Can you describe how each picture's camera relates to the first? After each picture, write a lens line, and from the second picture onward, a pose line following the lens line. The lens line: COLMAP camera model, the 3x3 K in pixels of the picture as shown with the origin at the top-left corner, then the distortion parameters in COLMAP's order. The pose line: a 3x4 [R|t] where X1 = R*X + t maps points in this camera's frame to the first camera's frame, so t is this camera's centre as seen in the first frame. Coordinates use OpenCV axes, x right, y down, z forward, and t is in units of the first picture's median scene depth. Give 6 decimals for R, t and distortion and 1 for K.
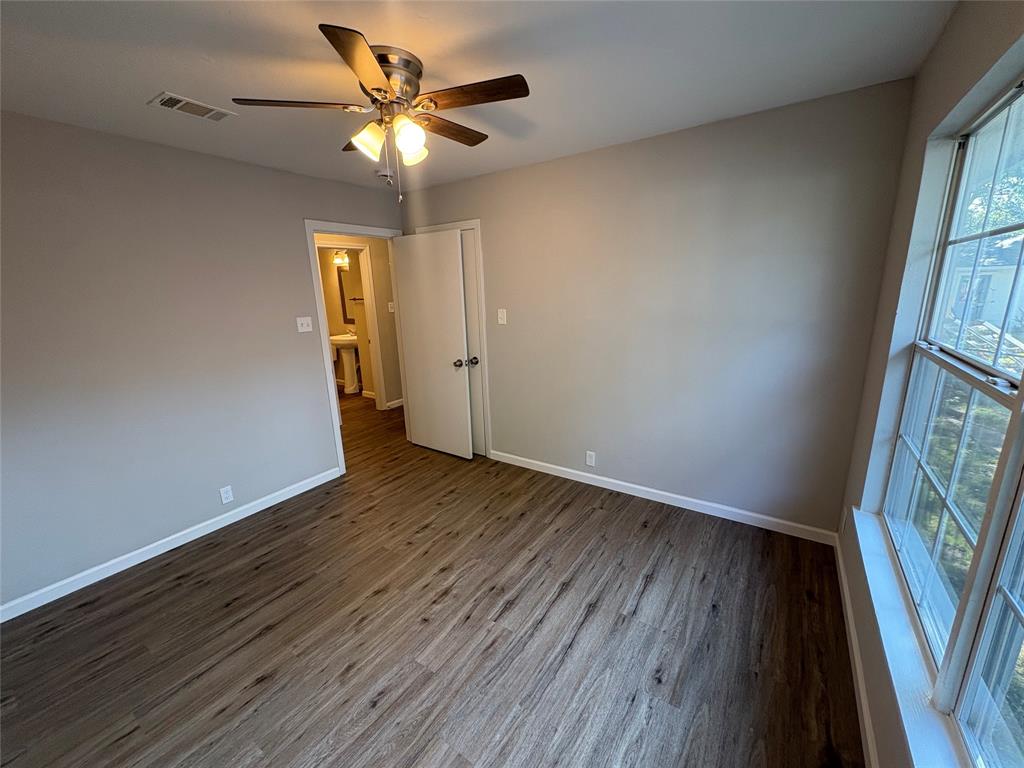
lens RADIAL K [[412.8, 0, 512.0], [0, 412.8, 384.0], [0, 0, 1]] dist [-0.000238, -0.000099]
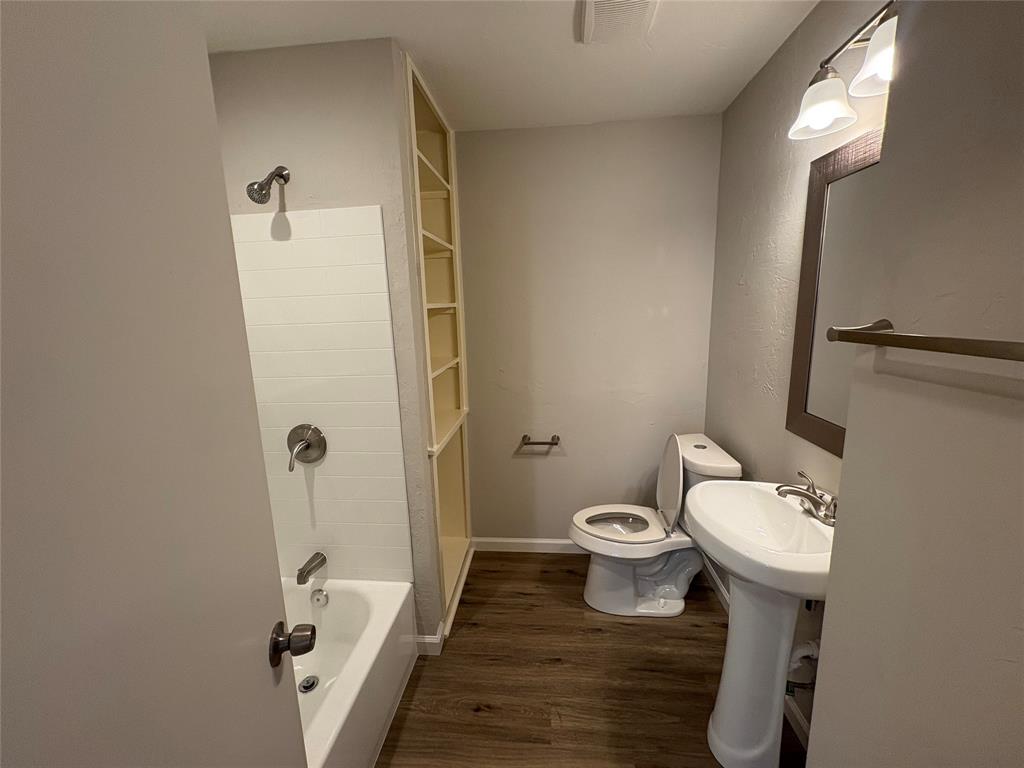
lens RADIAL K [[412.8, 0, 512.0], [0, 412.8, 384.0], [0, 0, 1]] dist [-0.000238, -0.000099]
pose [[0.493870, 0.171482, -0.852459, -0.312028], [-0.188949, 0.978100, 0.087289, -0.170944], [0.848758, 0.117962, 0.515456, 0.801982]]
